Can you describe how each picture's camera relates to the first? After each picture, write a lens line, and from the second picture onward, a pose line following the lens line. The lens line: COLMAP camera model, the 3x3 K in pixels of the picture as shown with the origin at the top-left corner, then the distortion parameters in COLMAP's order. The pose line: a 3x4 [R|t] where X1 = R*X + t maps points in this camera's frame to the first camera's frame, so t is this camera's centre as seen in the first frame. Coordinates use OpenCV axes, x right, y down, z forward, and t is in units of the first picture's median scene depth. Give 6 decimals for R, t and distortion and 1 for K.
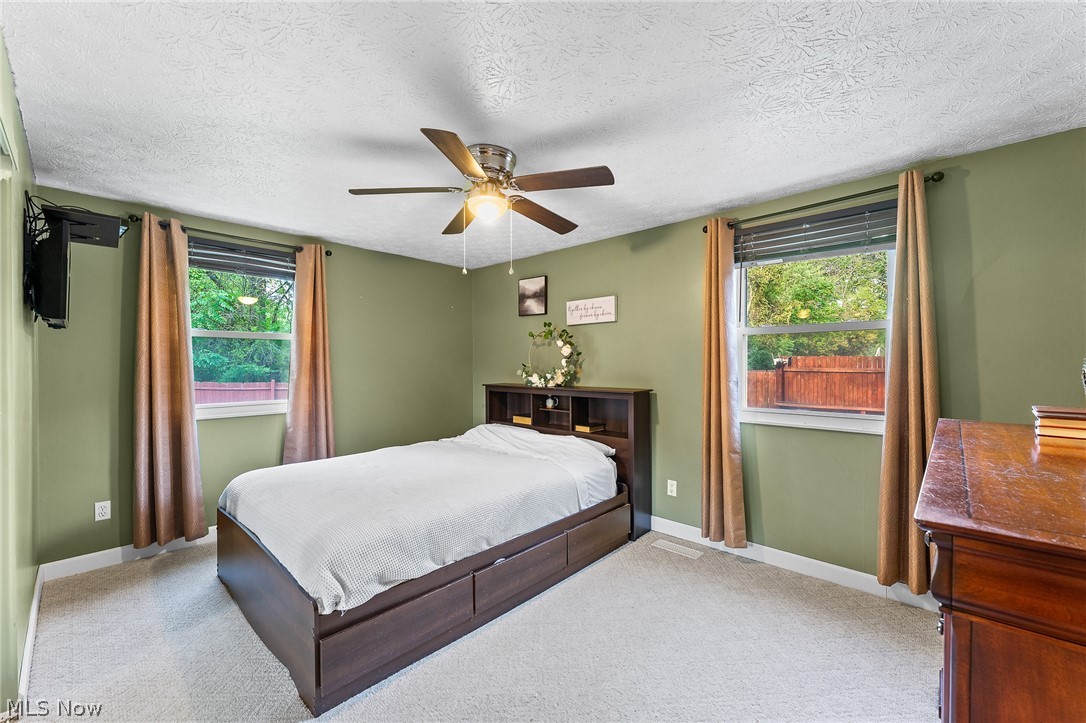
lens RADIAL K [[432.6, 0, 546.3], [0, 432.6, 364.1], [0, 0, 1]] dist [-0.000330, -0.000436]
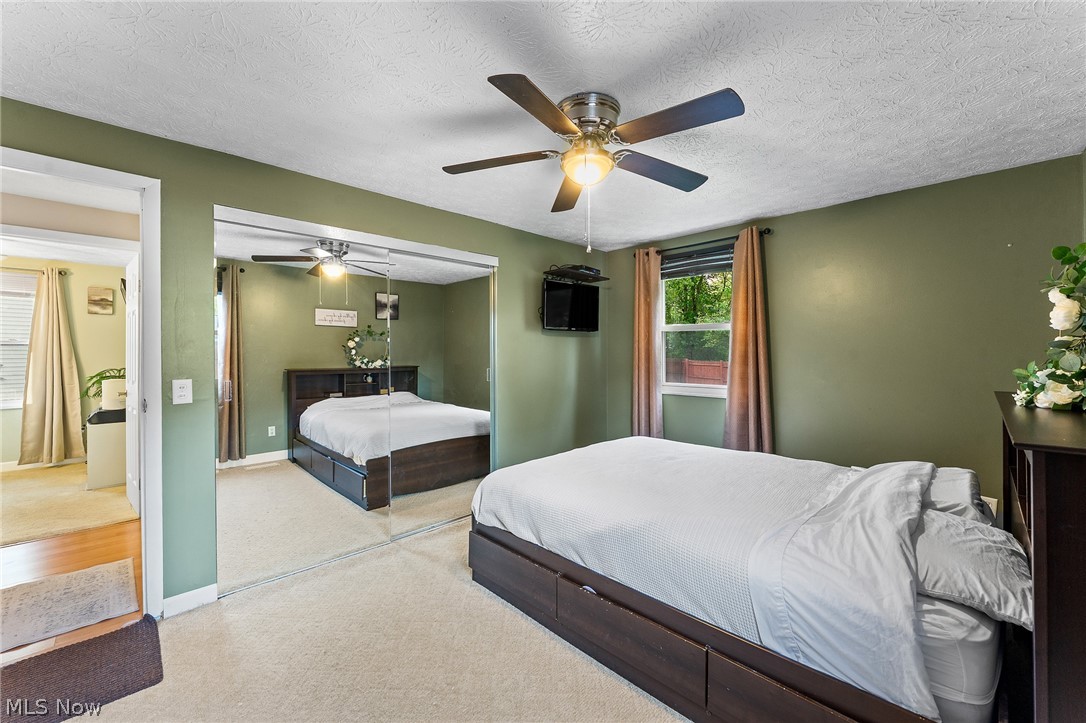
lens RADIAL K [[432.6, 0, 546.1], [0, 432.6, 356.1], [0, 0, 1]] dist [-0.000330, -0.000436]
pose [[-0.034833, 0.003657, -0.999386, 0.549171], [-0.007791, 0.999962, 0.003931, 0.009326], [0.999363, 0.007923, -0.034803, 0.730501]]
